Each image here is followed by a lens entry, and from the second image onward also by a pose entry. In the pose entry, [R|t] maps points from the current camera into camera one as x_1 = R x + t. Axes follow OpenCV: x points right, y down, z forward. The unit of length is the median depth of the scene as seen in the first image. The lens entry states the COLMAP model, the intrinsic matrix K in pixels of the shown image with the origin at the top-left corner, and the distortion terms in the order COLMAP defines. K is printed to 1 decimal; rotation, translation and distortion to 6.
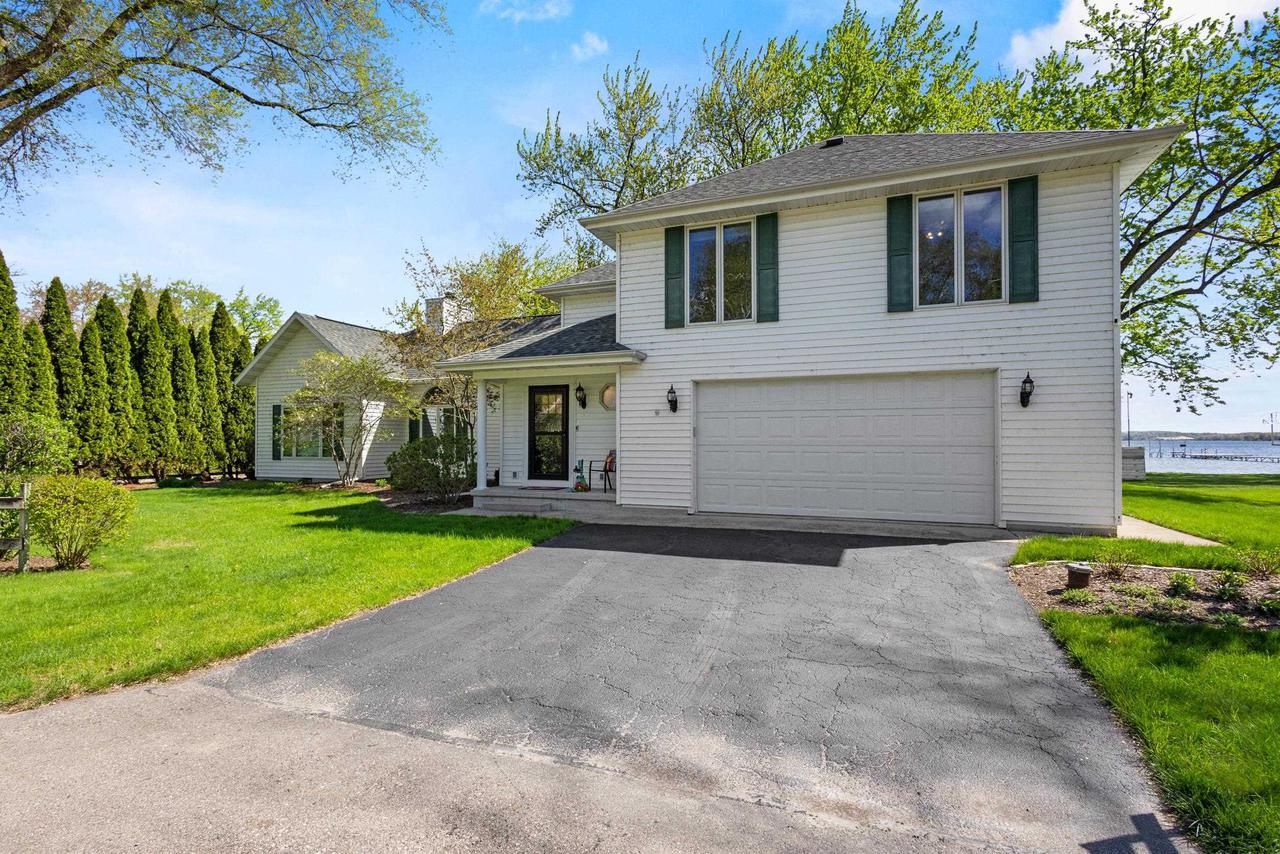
lens RADIAL K [[740.1, 0, 597.2], [0, 740.1, 433.8], [0, 0, 1]] dist [-0.028359, 0.005303]
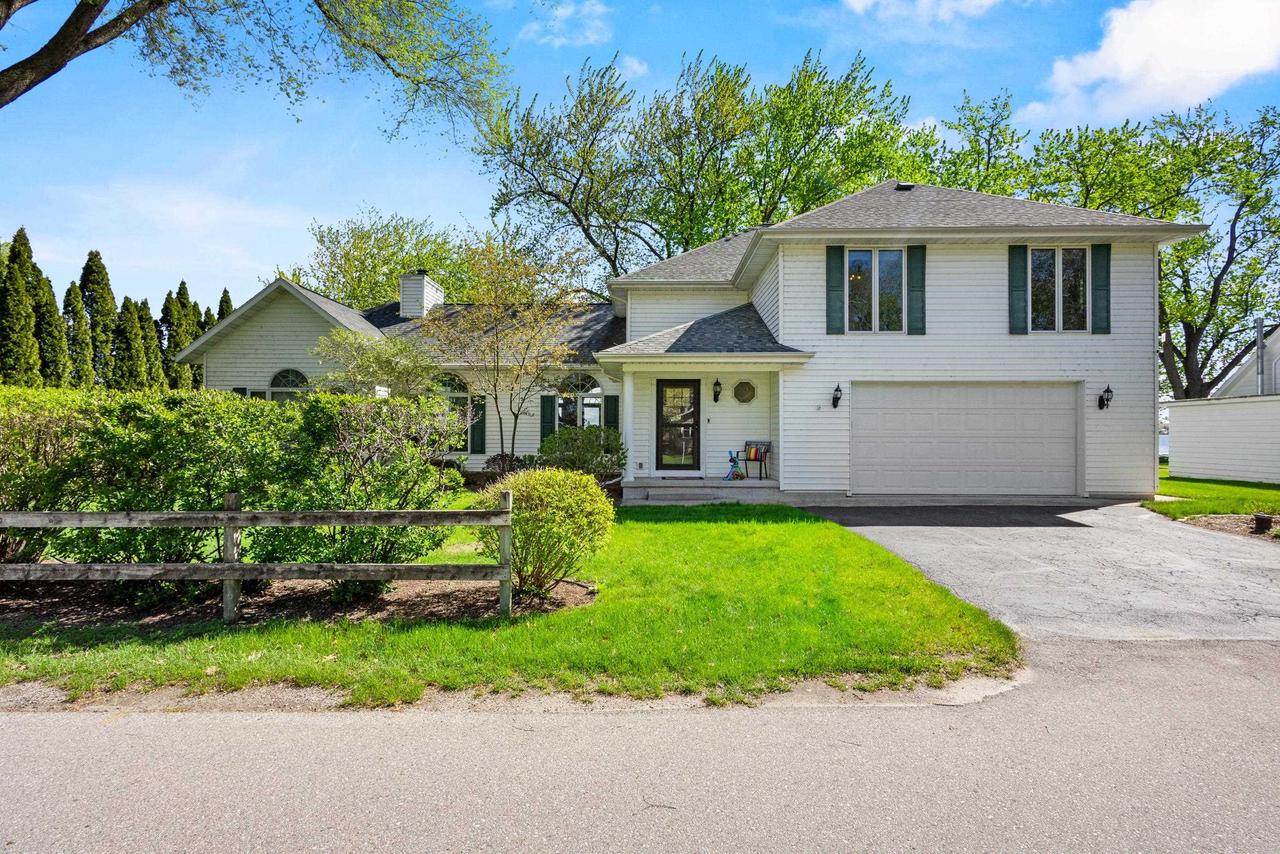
lens RADIAL K [[593.8, 0, 635.4], [0, 593.8, 421.2], [0, 0, 1]] dist [0.004445, 0.001783]
pose [[0.893547, 0.010271, 0.448853, -0.590574], [-0.007492, 0.999940, -0.007967, 0.001124], [-0.448908, 0.003756, 0.893570, 0.324081]]
